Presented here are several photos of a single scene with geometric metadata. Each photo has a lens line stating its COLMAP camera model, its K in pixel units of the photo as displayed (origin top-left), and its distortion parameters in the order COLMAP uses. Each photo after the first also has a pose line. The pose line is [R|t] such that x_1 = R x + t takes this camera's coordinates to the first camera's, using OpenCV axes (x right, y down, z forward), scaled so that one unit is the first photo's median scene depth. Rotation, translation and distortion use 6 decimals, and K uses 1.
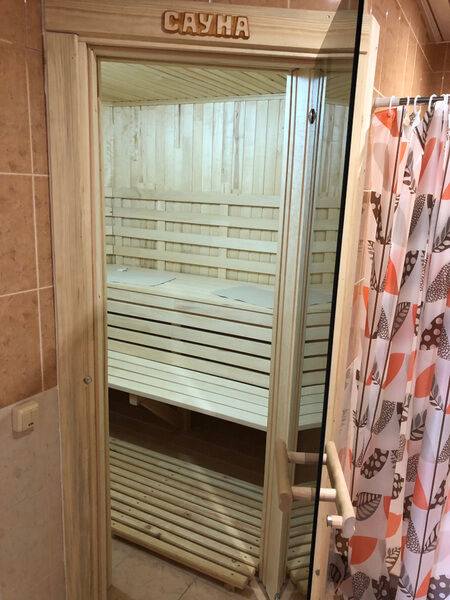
lens RADIAL K [[484.7, 0, 233.7], [0, 484.7, 298.0], [0, 0, 1]] dist [0.031253, -0.034786]
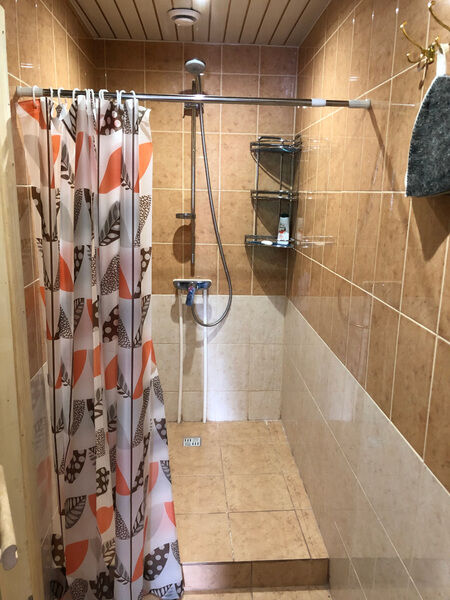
lens RADIAL K [[484.7, 0, 223.8], [0, 484.7, 296.7], [0, 0, 1]] dist [0.031253, -0.034786]
pose [[0.855463, -0.132386, 0.500656, 0.105800], [0.127758, 0.990842, 0.043705, -0.000207], [-0.501857, 0.026575, 0.864542, -0.000227]]
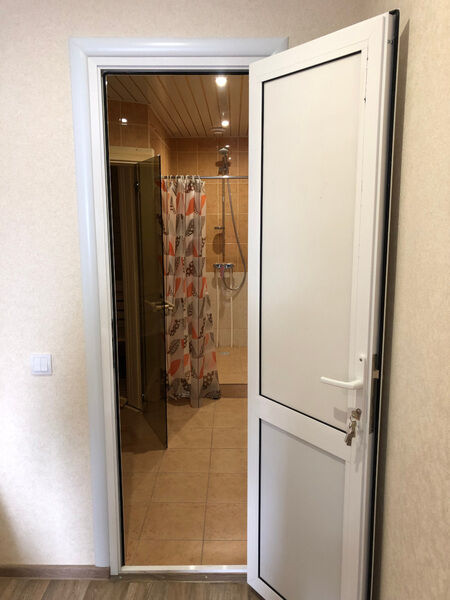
lens RADIAL K [[484.7, 0, 228.2], [0, 484.7, 306.2], [0, 0, 1]] dist [0.031253, -0.034786]
pose [[0.883667, -0.127521, 0.450413, -0.555585], [0.140504, 0.990069, 0.004653, 0.274126], [-0.446533, 0.059173, 0.892808, -1.280624]]
